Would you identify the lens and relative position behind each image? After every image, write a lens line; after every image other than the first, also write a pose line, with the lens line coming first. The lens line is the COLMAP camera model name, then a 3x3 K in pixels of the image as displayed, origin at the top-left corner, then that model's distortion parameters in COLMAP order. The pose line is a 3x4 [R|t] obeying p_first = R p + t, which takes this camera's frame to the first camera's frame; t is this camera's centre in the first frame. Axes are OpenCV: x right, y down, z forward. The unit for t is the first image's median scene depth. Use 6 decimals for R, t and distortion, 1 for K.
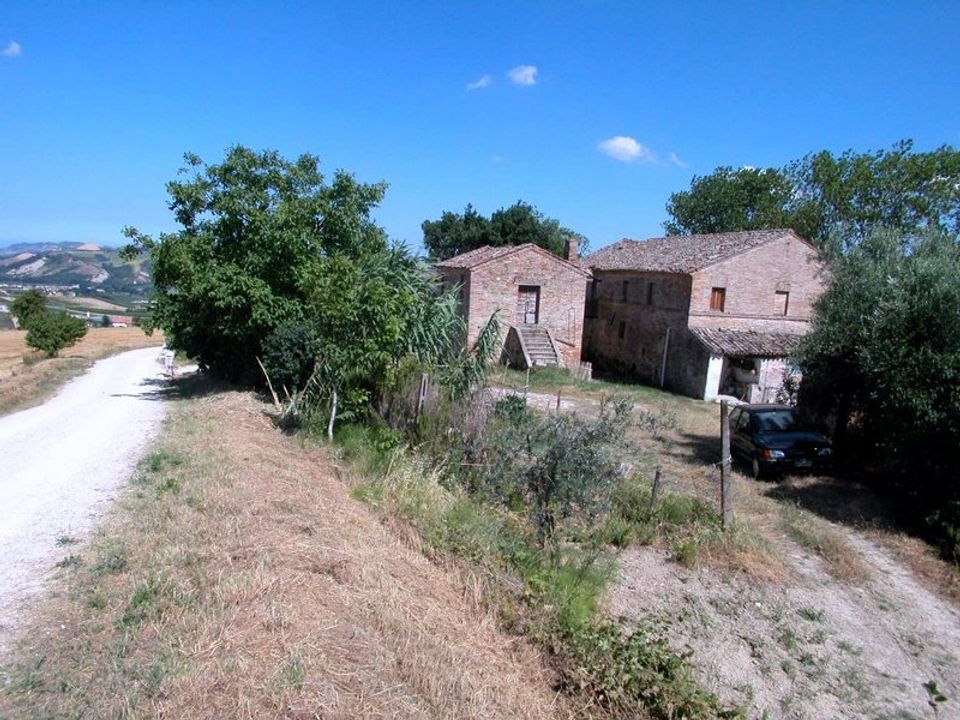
lens RADIAL K [[794.0, 0, 480.0], [0, 794.0, 360.0], [0, 0, 1]] dist [-0.052948, -0.001702]
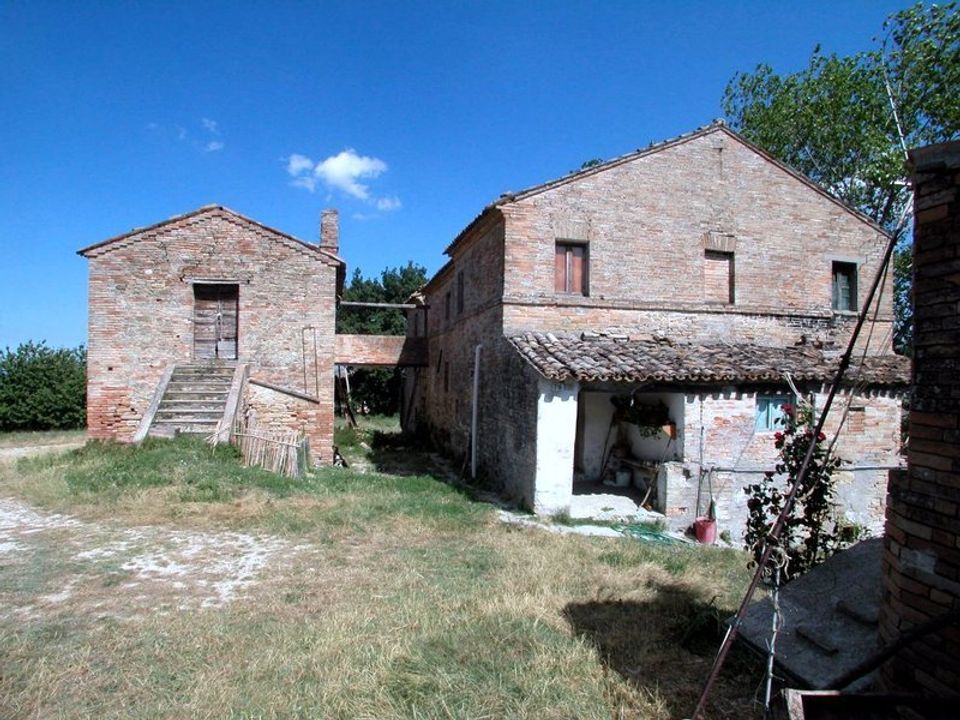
lens RADIAL K [[585.6, 0, 480.0], [0, 585.6, 360.0], [0, 0, 1]] dist [-0.085921, 0.000038]
pose [[0.998646, -0.047129, -0.022003, 0.255065], [0.043174, 0.987030, -0.154624, 0.020284], [0.029005, 0.153464, 0.987728, 0.690534]]
